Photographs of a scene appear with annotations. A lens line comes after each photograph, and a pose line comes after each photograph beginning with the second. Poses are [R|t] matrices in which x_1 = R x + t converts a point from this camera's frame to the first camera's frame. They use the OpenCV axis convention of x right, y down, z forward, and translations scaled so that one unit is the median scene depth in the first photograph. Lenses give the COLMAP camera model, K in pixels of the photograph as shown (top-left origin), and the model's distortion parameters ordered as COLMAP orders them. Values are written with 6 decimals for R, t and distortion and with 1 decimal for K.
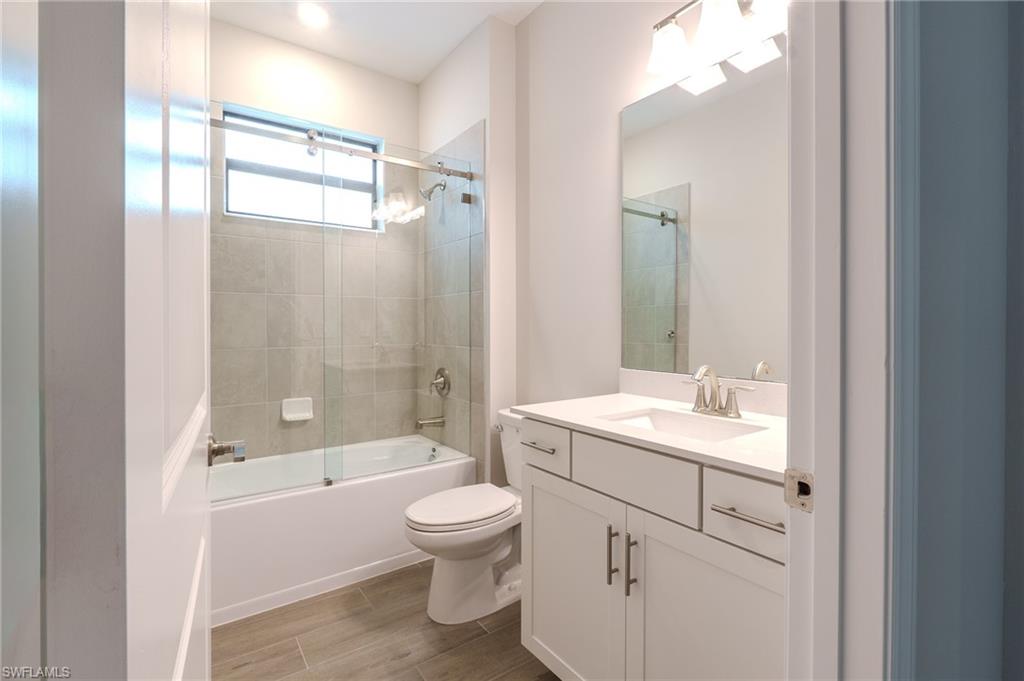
lens RADIAL K [[480.6, 0, 514.4], [0, 480.6, 328.0], [0, 0, 1]] dist [-0.003657, -0.000104]
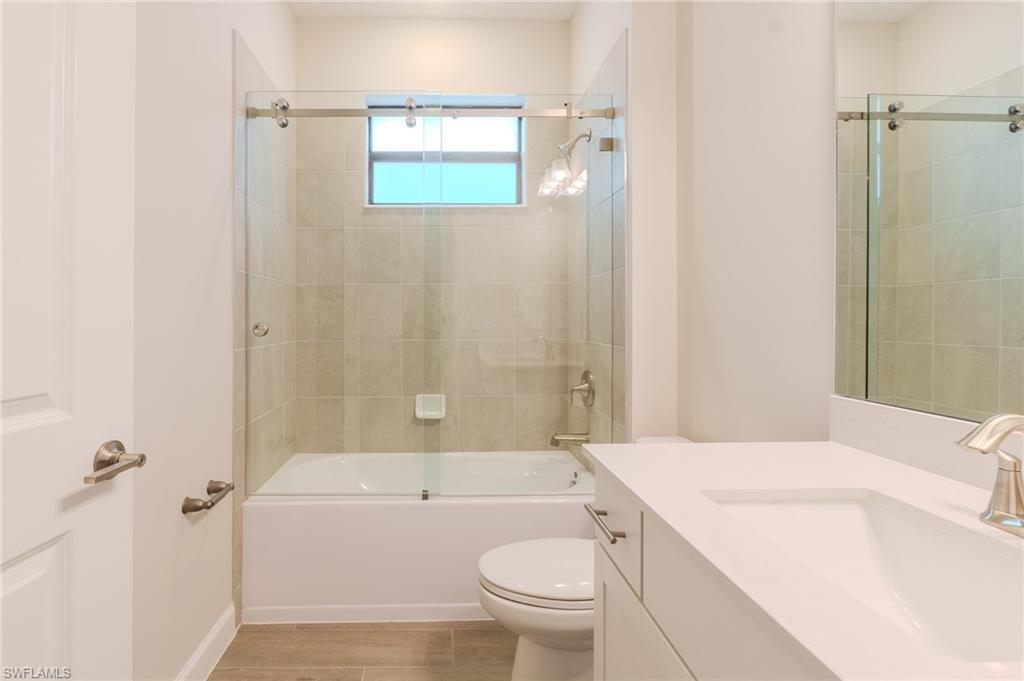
lens RADIAL K [[469.2, 0, 534.9], [0, 469.2, 317.5], [0, 0, 1]] dist [-0.003552, -0.000285]
pose [[0.822195, -0.001452, -0.569204, 0.220433], [0.000885, 0.999999, -0.001274, -0.002126], [0.569205, 0.000544, 0.822195, 0.343133]]
